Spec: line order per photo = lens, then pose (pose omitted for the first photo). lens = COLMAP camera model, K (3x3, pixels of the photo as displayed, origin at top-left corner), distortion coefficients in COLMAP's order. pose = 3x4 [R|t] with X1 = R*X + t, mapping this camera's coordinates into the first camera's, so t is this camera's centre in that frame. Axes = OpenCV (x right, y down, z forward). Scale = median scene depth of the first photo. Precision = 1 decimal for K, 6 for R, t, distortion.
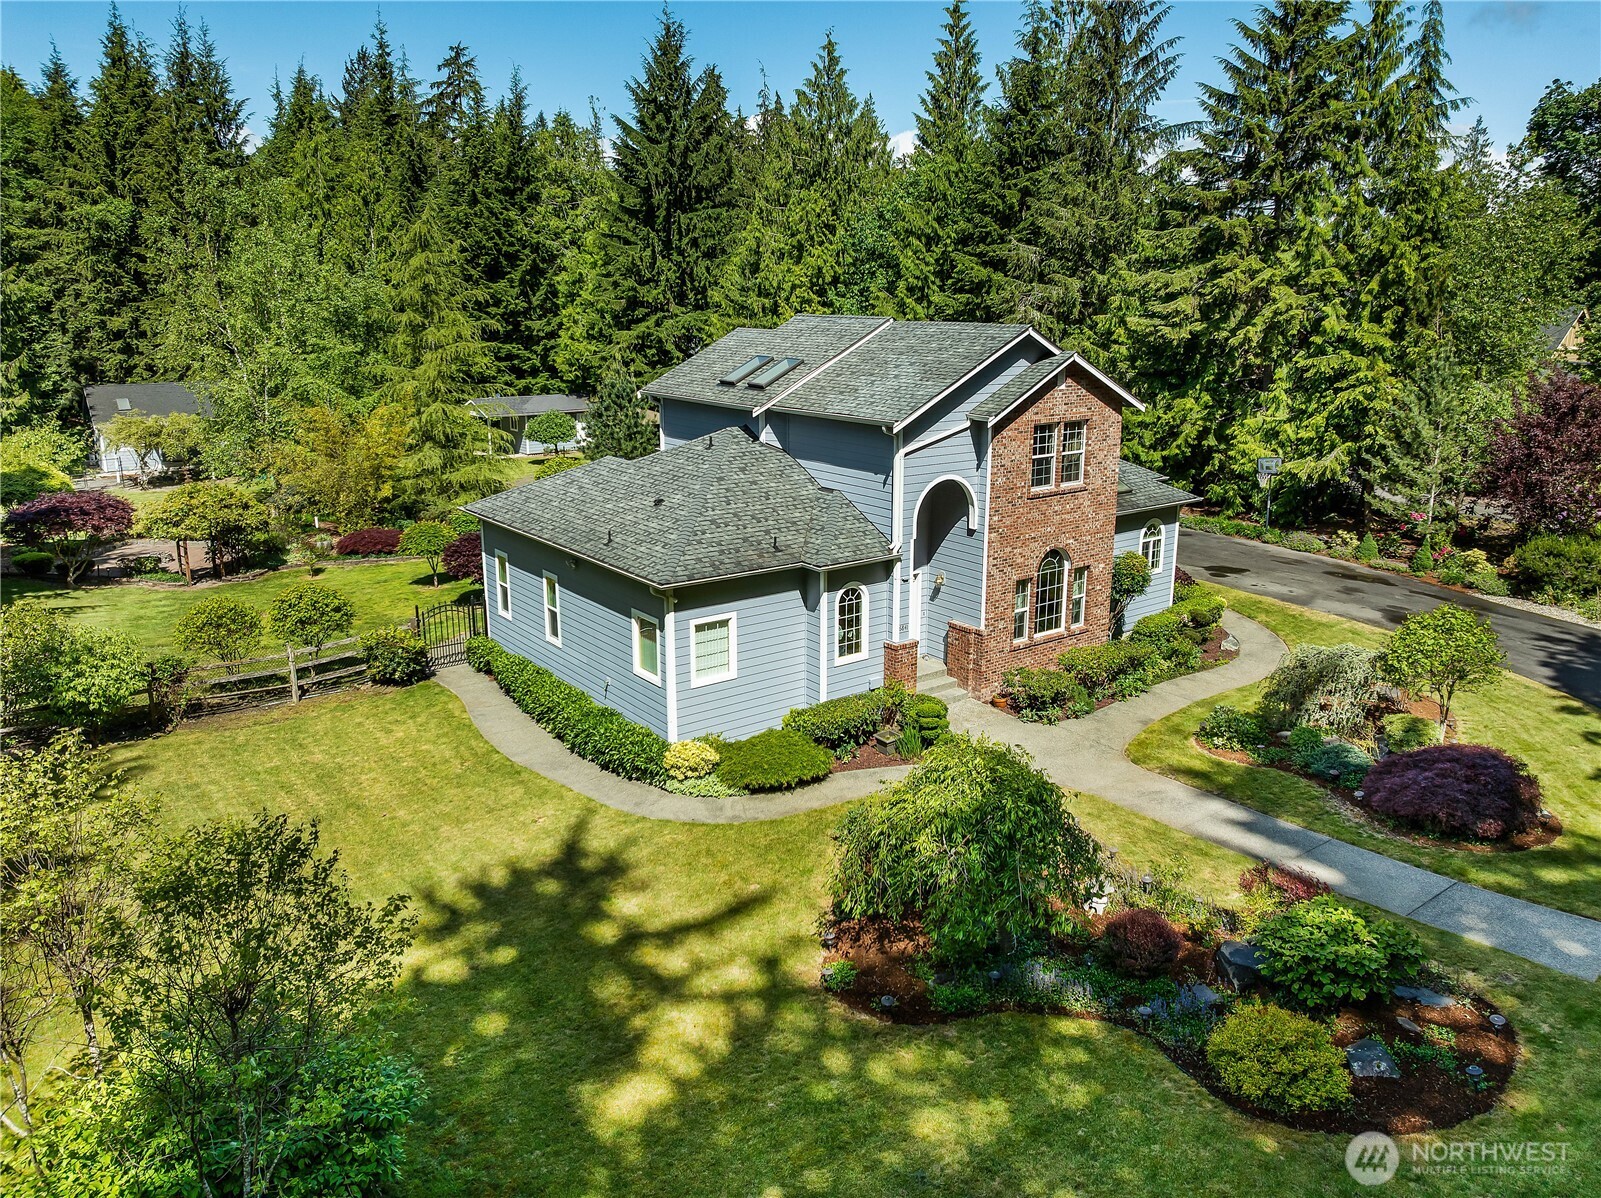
lens RADIAL K [[1127.7, 0, 801.3], [0, 1127.7, 582.6], [0, 0, 1]] dist [-0.030184, 0.013961]
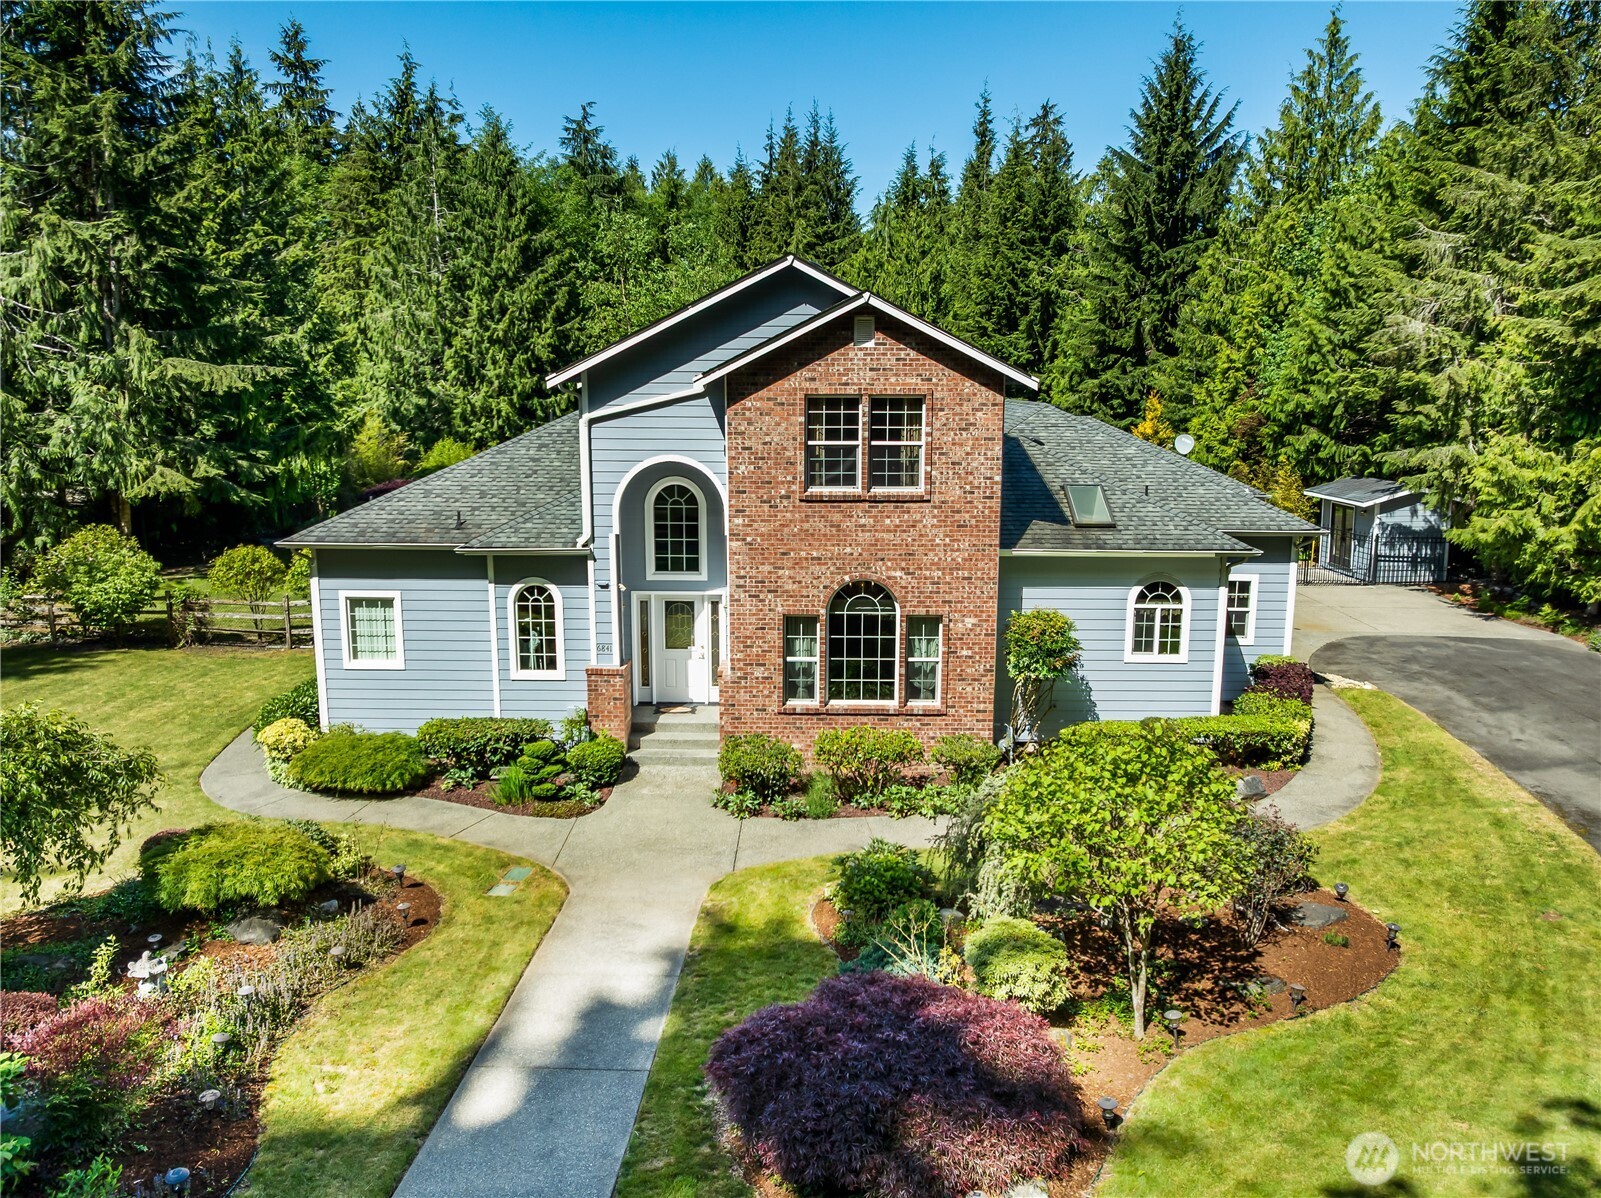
lens RADIAL K [[1127.7, 0, 800.8], [0, 1127.7, 610.5], [0, 0, 1]] dist [-0.030184, 0.013961]
pose [[0.804067, 0.123452, -0.581581, 0.610980], [-0.152547, 0.988296, -0.001120, -0.005078], [0.574635, 0.089619, 0.813488, 0.421142]]
